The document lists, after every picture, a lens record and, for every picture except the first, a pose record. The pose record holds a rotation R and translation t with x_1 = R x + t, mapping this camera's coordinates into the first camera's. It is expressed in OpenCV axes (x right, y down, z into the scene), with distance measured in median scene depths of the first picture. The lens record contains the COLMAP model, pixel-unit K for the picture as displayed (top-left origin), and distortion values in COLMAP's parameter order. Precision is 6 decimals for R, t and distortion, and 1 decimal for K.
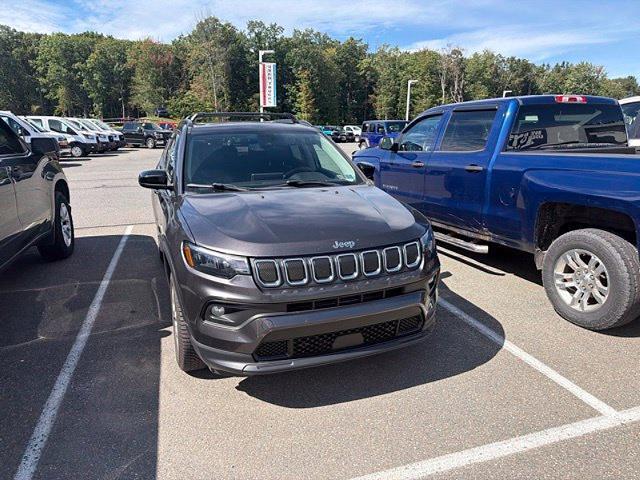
lens RADIAL K [[456.9, 0, 315.1], [0, 456.9, 242.4], [0, 0, 1]] dist [0.024243, -0.027807]
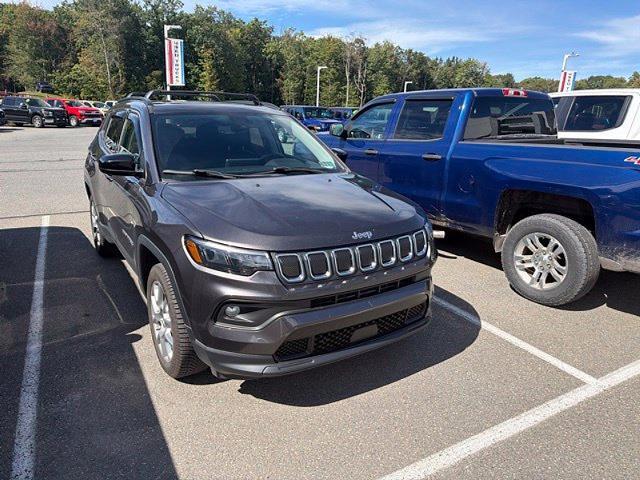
lens RADIAL K [[456.9, 0, 320.8], [0, 456.9, 242.0], [0, 0, 1]] dist [0.024243, -0.027807]
pose [[0.975840, -0.027692, 0.216724, -0.157976], [0.021003, 0.999231, 0.033107, -0.009798], [-0.217475, -0.027755, 0.975671, 0.049377]]
